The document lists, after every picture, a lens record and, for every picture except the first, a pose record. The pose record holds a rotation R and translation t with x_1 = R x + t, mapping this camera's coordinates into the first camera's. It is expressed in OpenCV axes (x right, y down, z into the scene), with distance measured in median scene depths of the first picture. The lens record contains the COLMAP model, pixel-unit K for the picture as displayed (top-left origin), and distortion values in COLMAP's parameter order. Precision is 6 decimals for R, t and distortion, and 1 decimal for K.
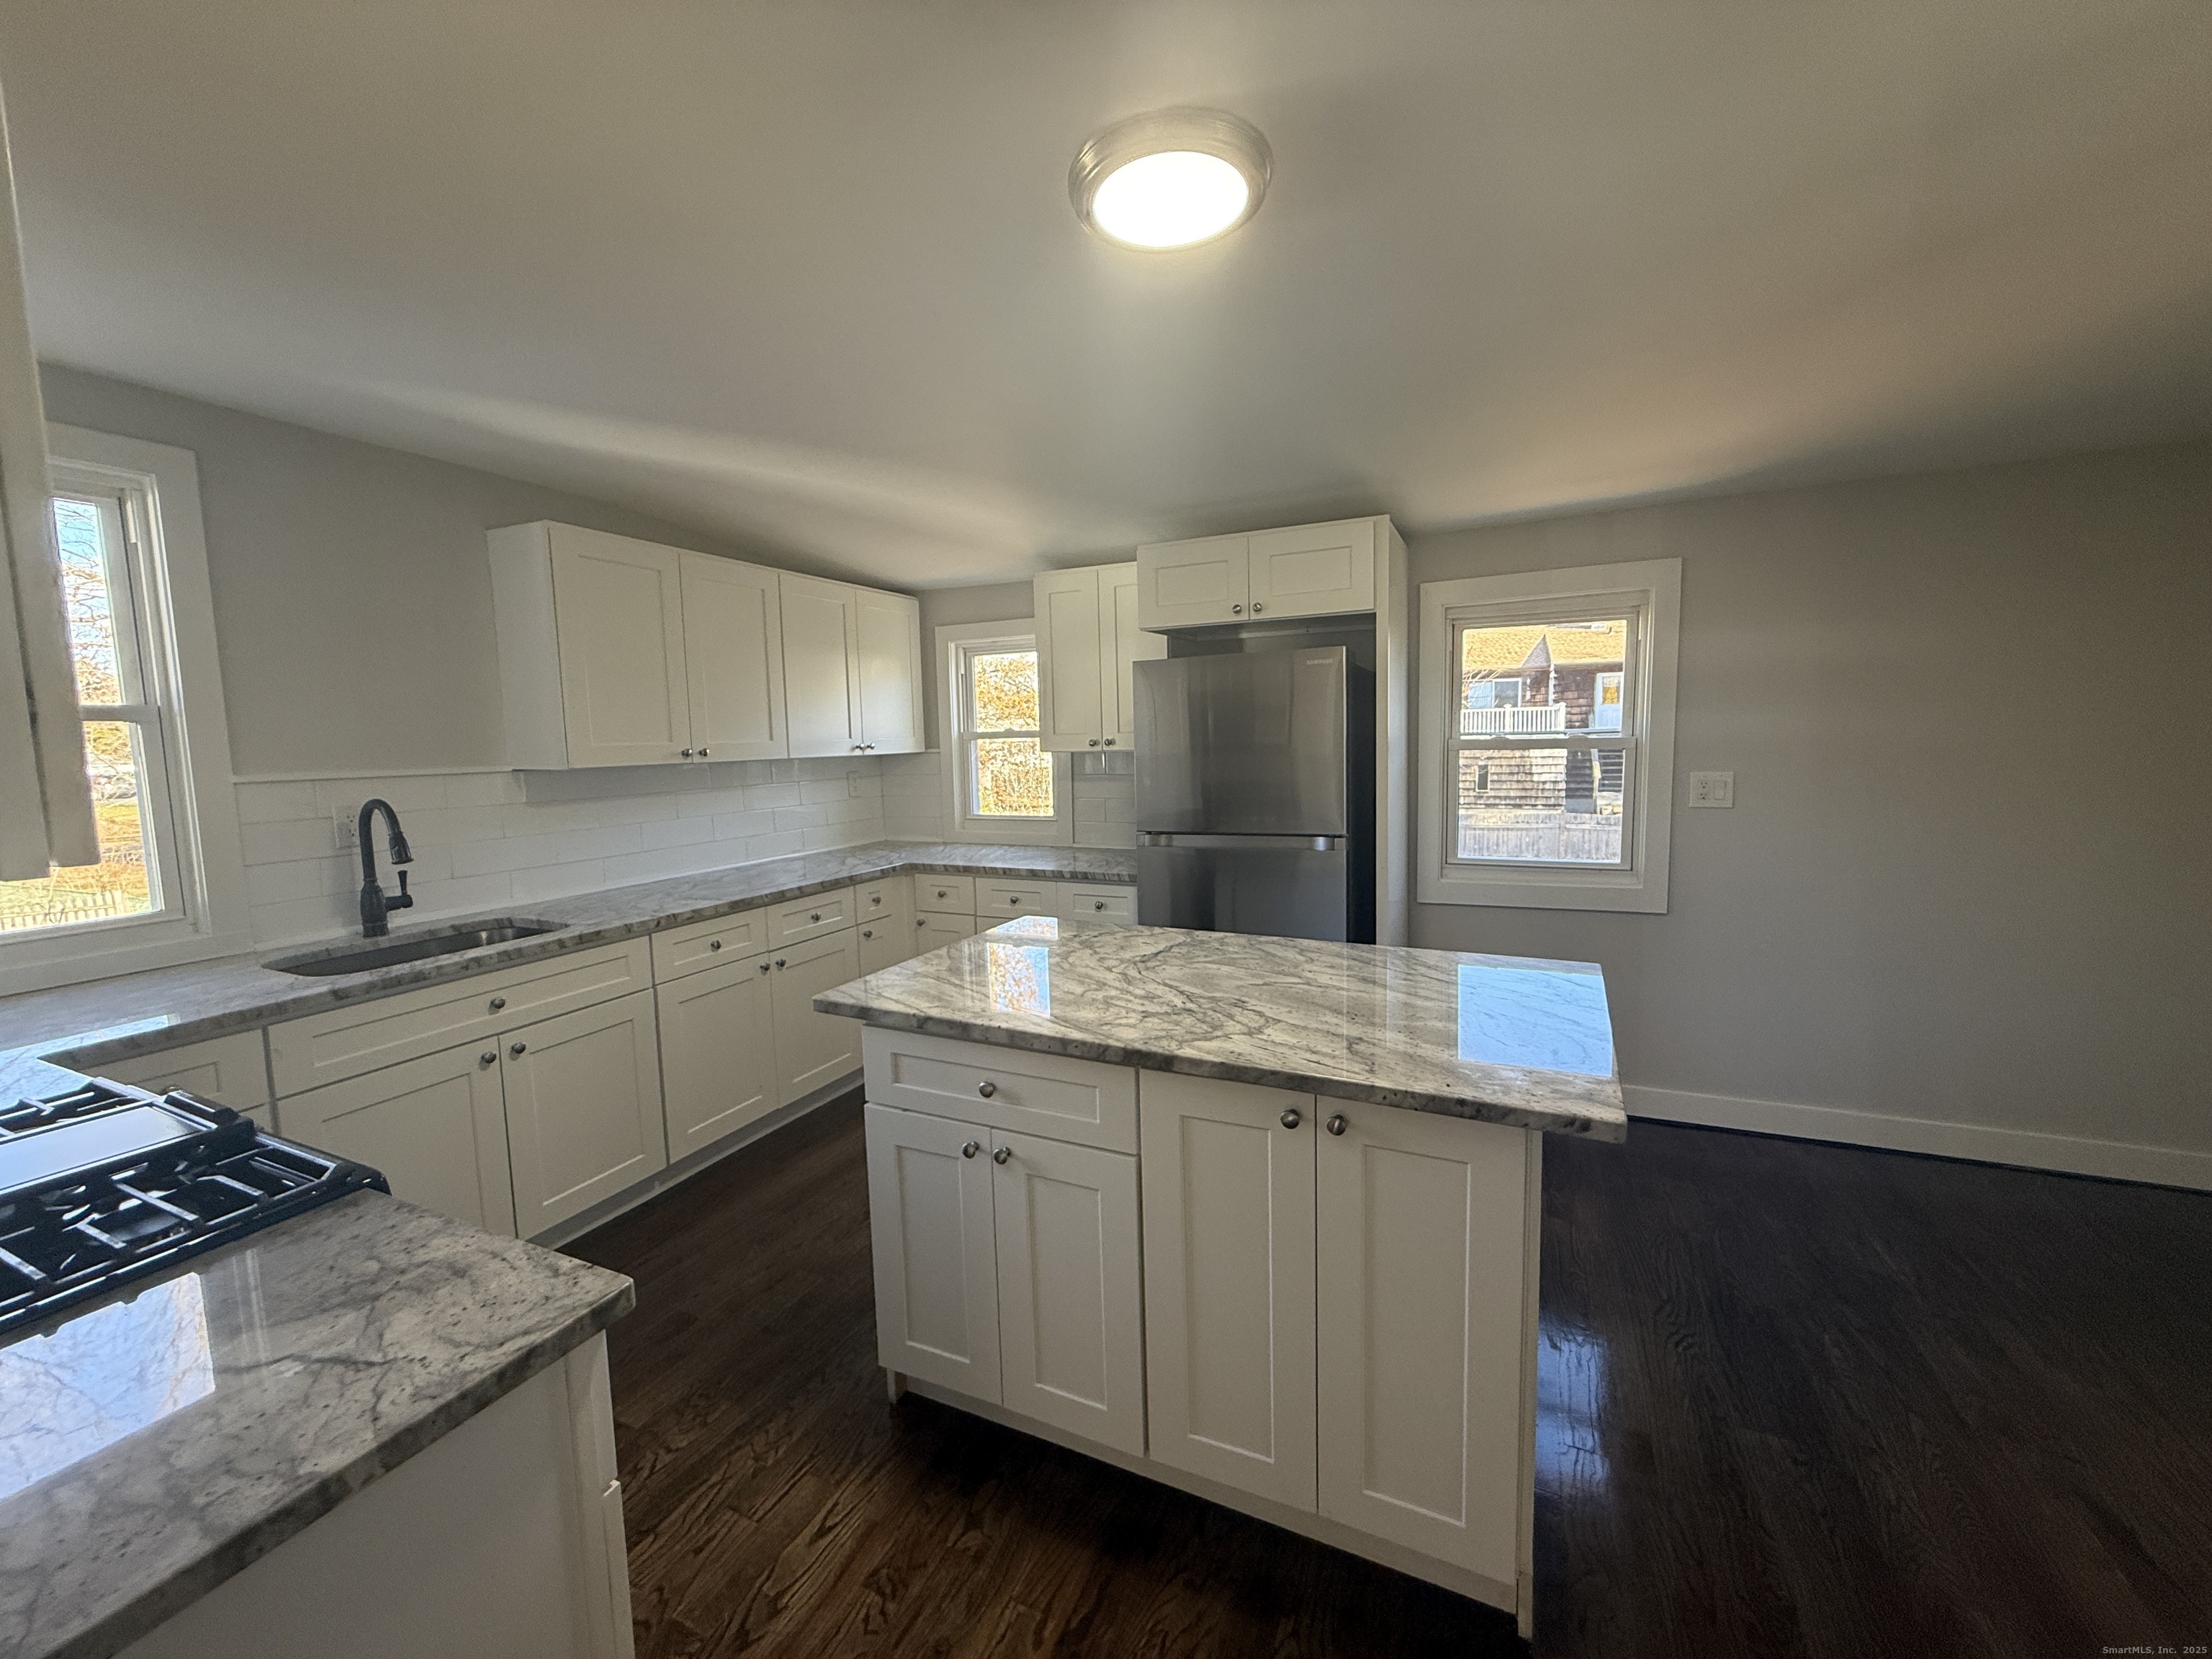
lens RADIAL K [[880.2, 0, 1100.1], [0, 880.2, 825.1], [0, 0, 1]] dist [-0.001801, 0.000747]
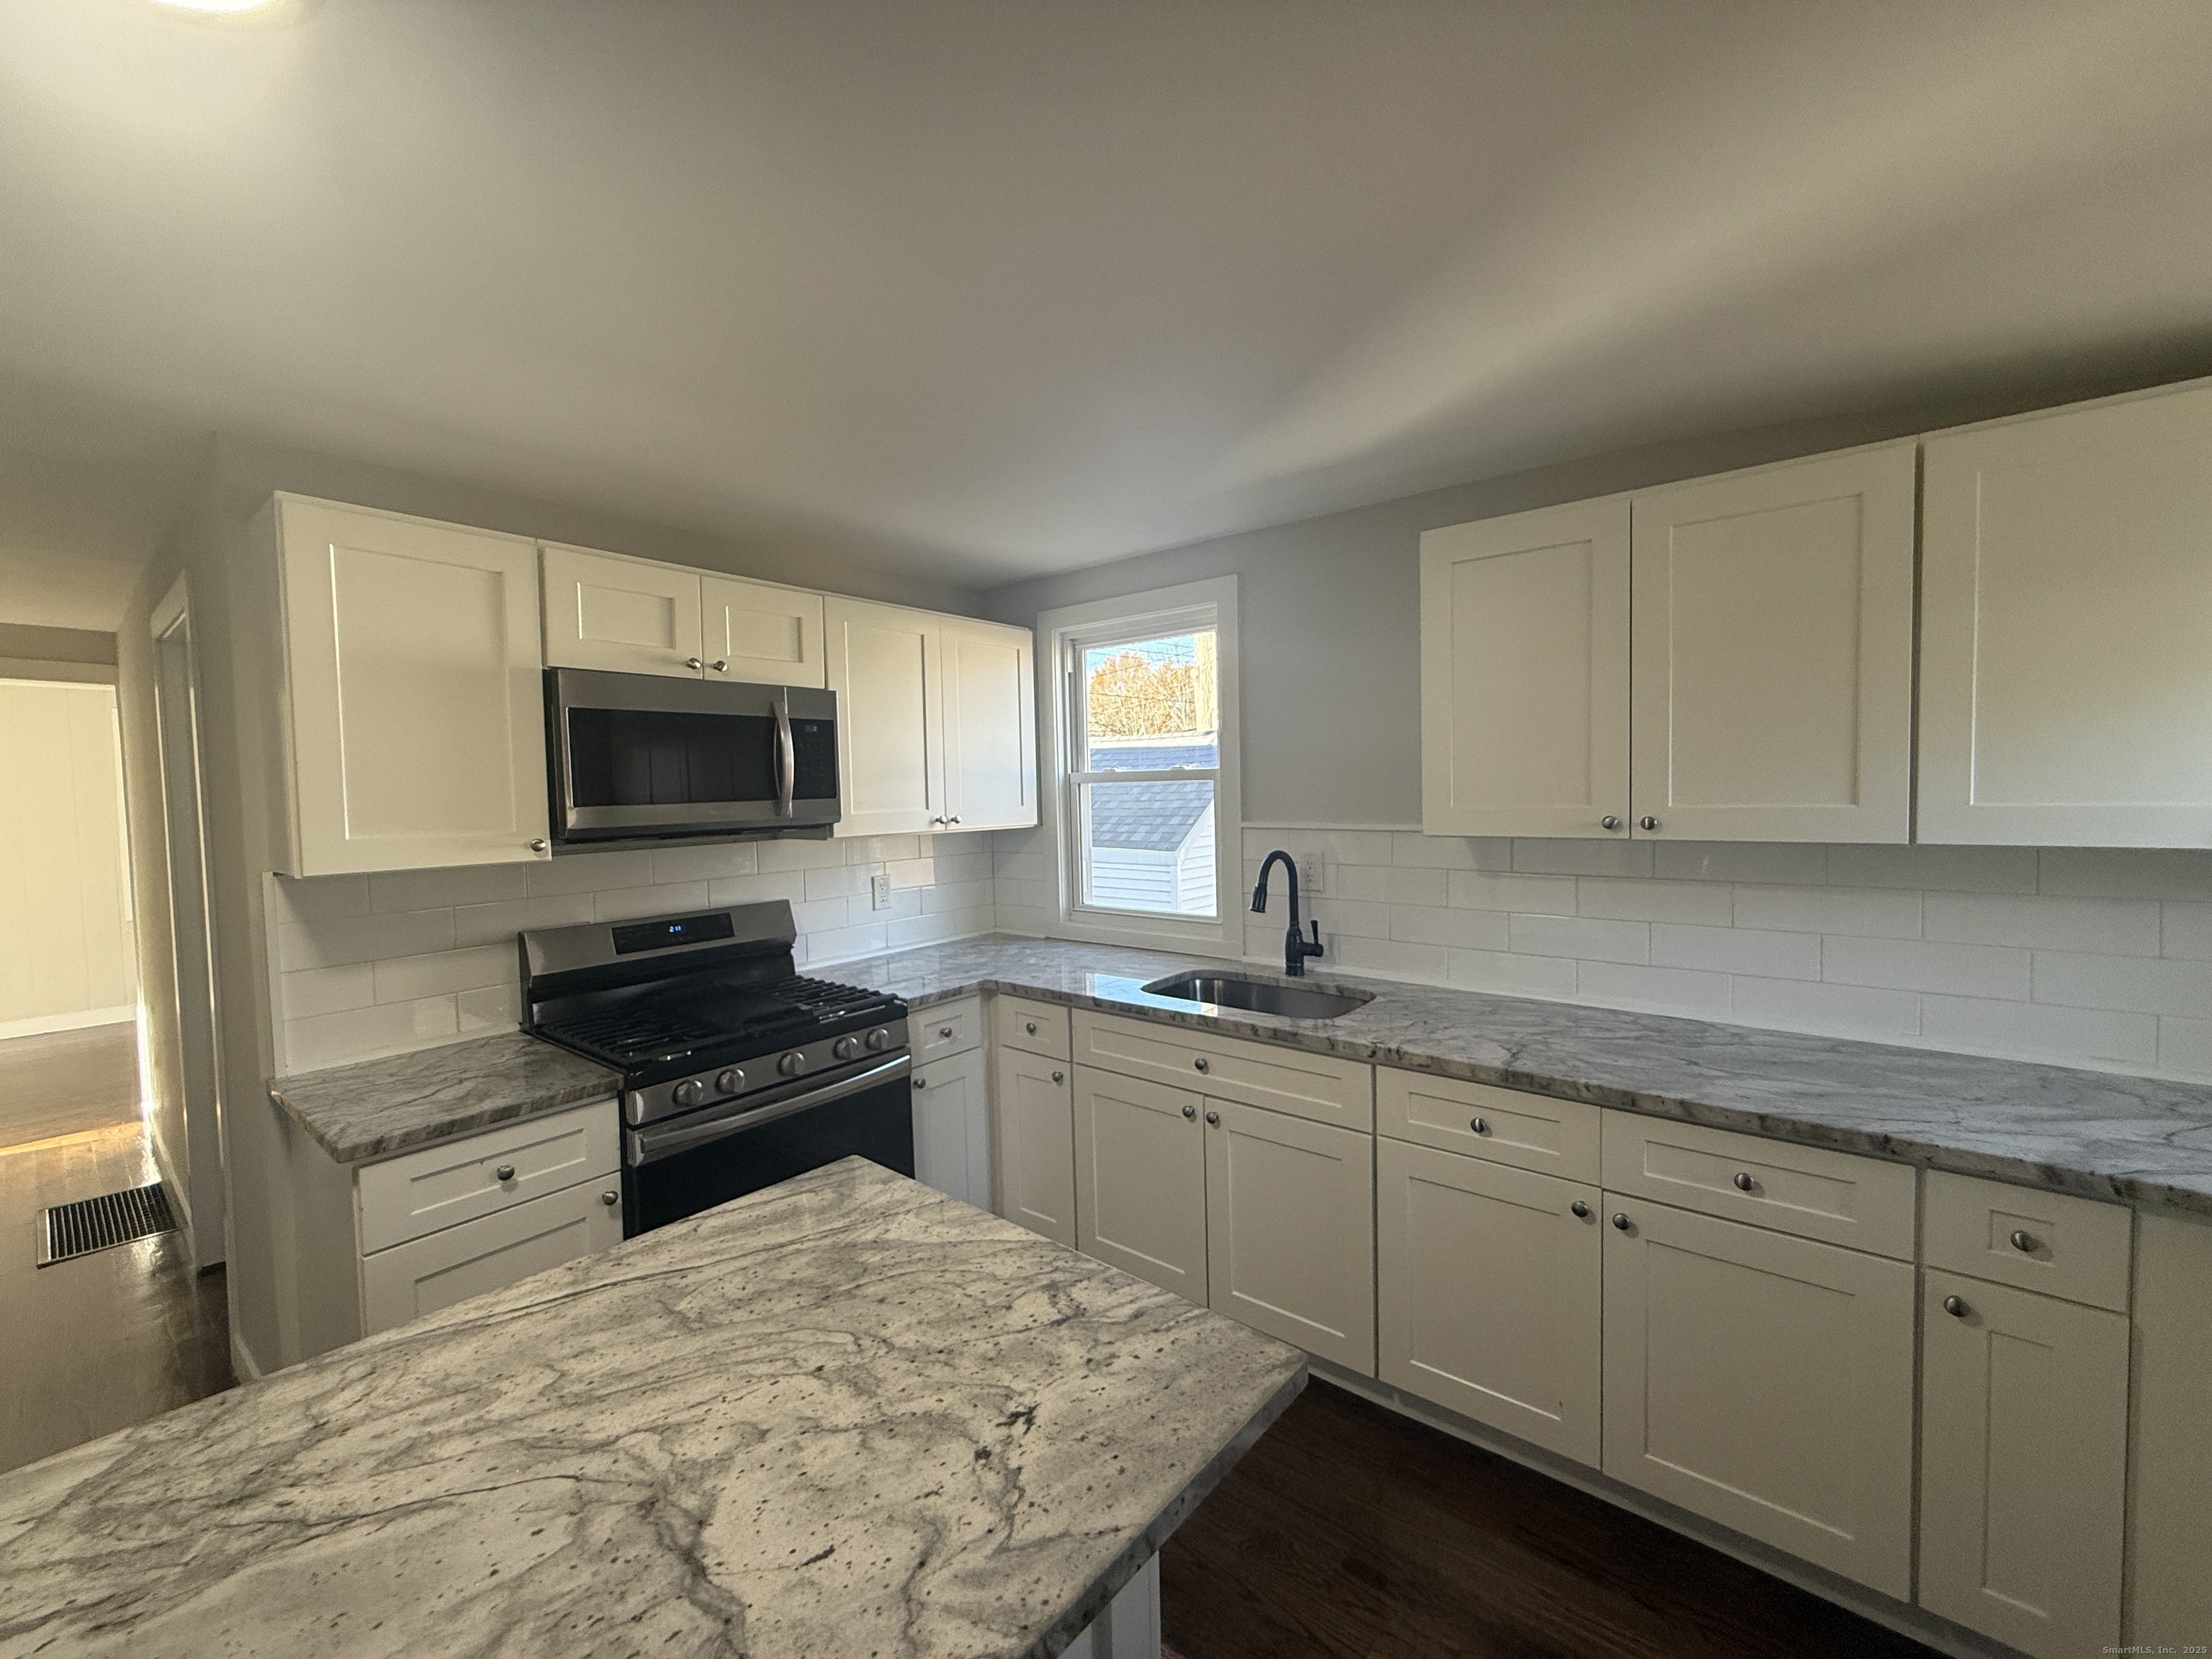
lens RADIAL K [[880.2, 0, 1098.8], [0, 880.2, 822.8], [0, 0, 1]] dist [-0.001801, 0.000747]
pose [[-0.233757, 0.069736, -0.969791, 0.355808], [-0.072900, 0.993360, 0.089002, -0.181460], [0.969558, 0.091502, -0.227121, 1.292260]]
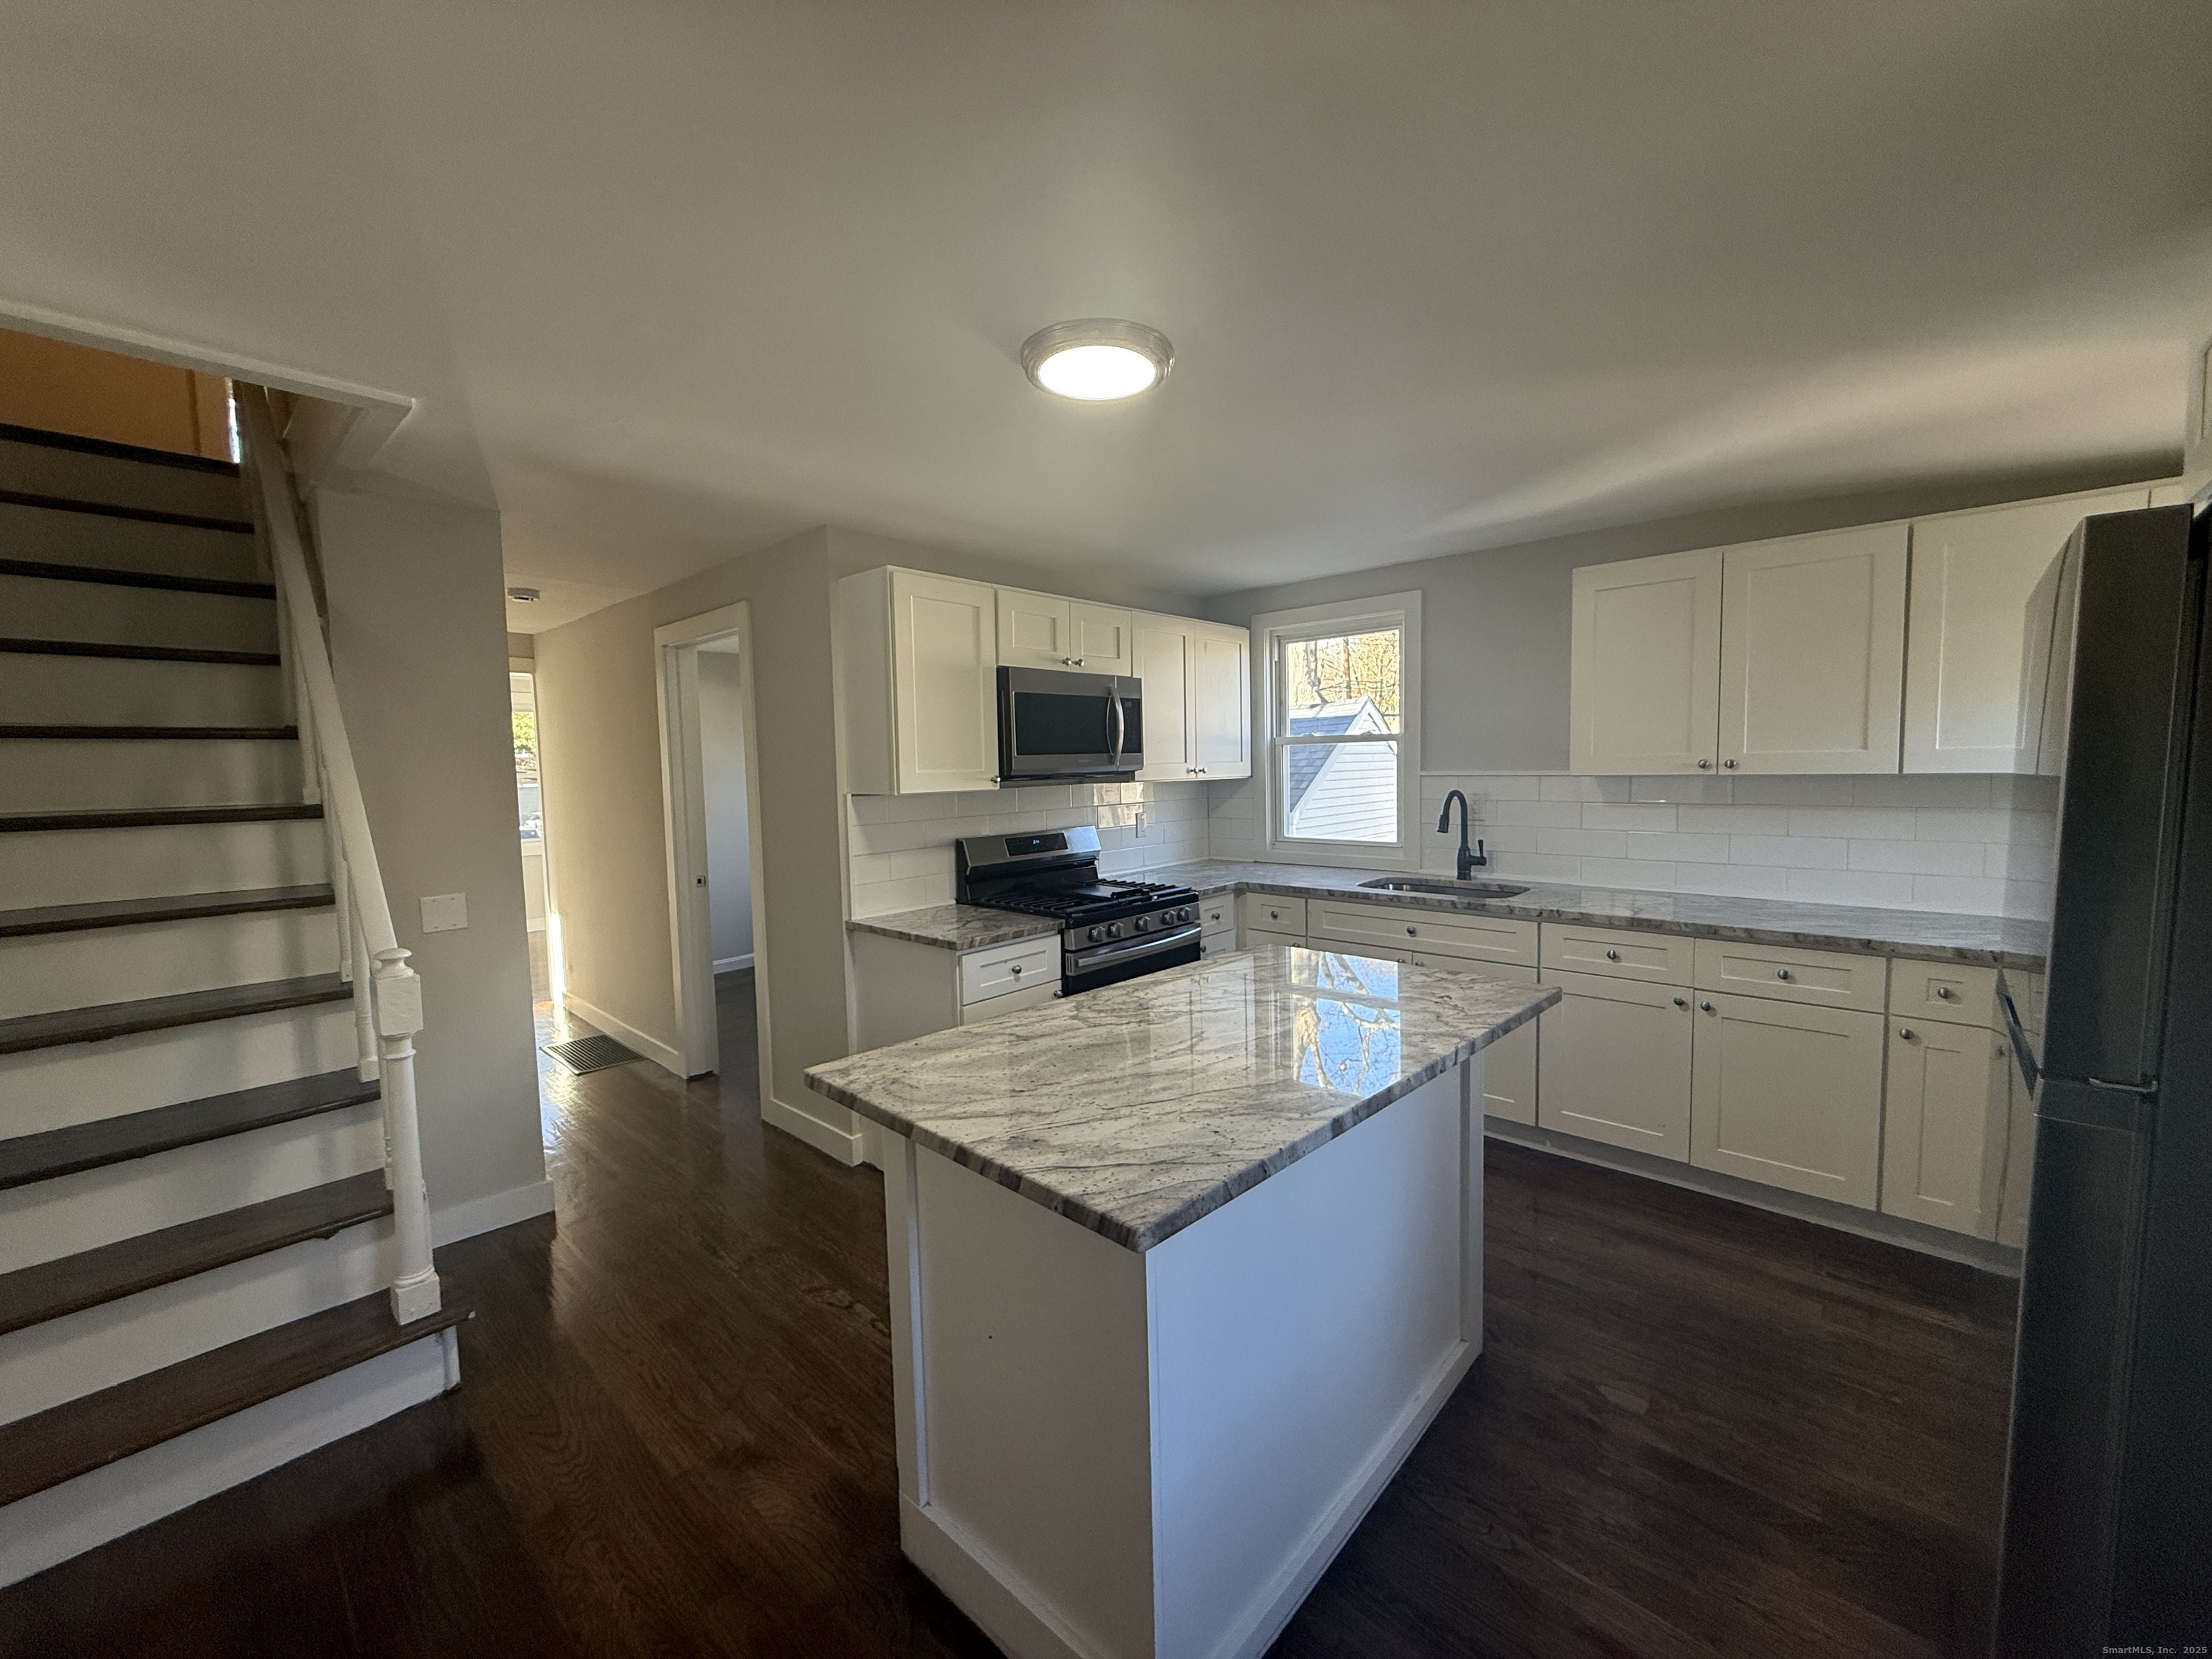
lens RADIAL K [[880.2, 0, 1099.4], [0, 880.2, 823.7], [0, 0, 1]] dist [-0.001801, 0.000747]
pose [[-0.297806, 0.098267, -0.949555, 1.036189], [-0.069189, 0.989850, 0.124136, -0.149138], [0.952116, 0.102667, -0.287985, 1.076043]]
